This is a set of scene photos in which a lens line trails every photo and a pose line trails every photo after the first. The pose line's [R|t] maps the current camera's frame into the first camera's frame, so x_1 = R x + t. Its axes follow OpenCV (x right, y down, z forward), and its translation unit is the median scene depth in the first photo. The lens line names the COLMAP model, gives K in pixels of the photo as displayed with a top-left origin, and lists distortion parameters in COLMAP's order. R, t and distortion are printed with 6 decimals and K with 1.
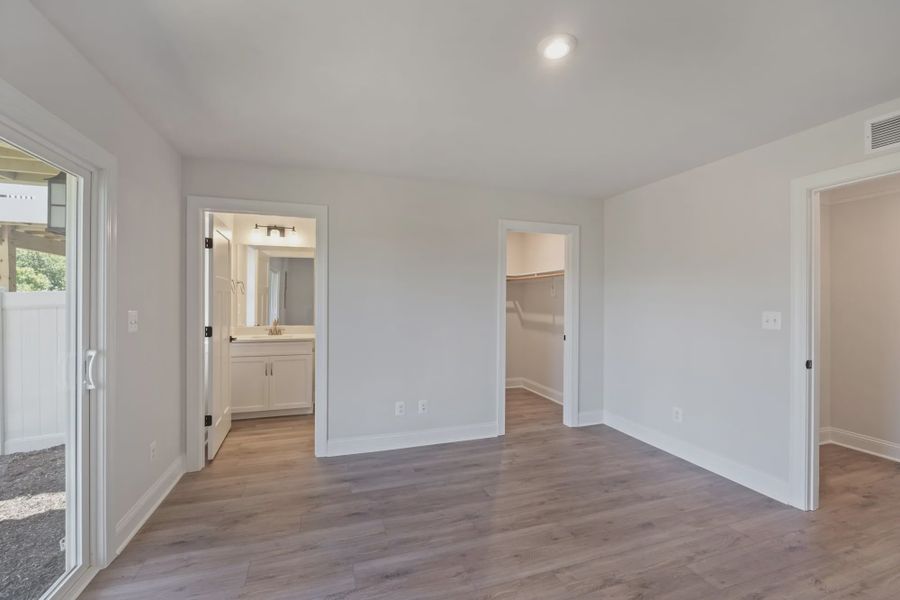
lens RADIAL K [[374.6, 0, 446.6], [0, 374.6, 304.2], [0, 0, 1]] dist [-0.001256, -0.000107]
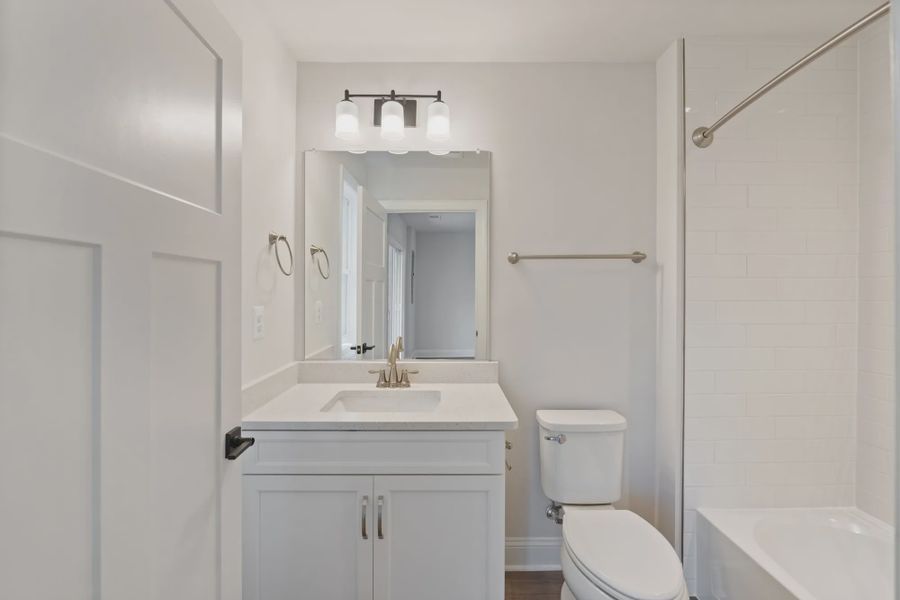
lens RADIAL K [[388.3, 0, 447.9], [0, 388.3, 295.8], [0, 0, 1]] dist [0.000621, -0.000026]
pose [[0.952973, -0.005838, -0.303001, -0.296131], [0.003959, 0.999969, -0.006816, -0.003019], [0.303031, 0.005296, 0.952966, 0.664294]]
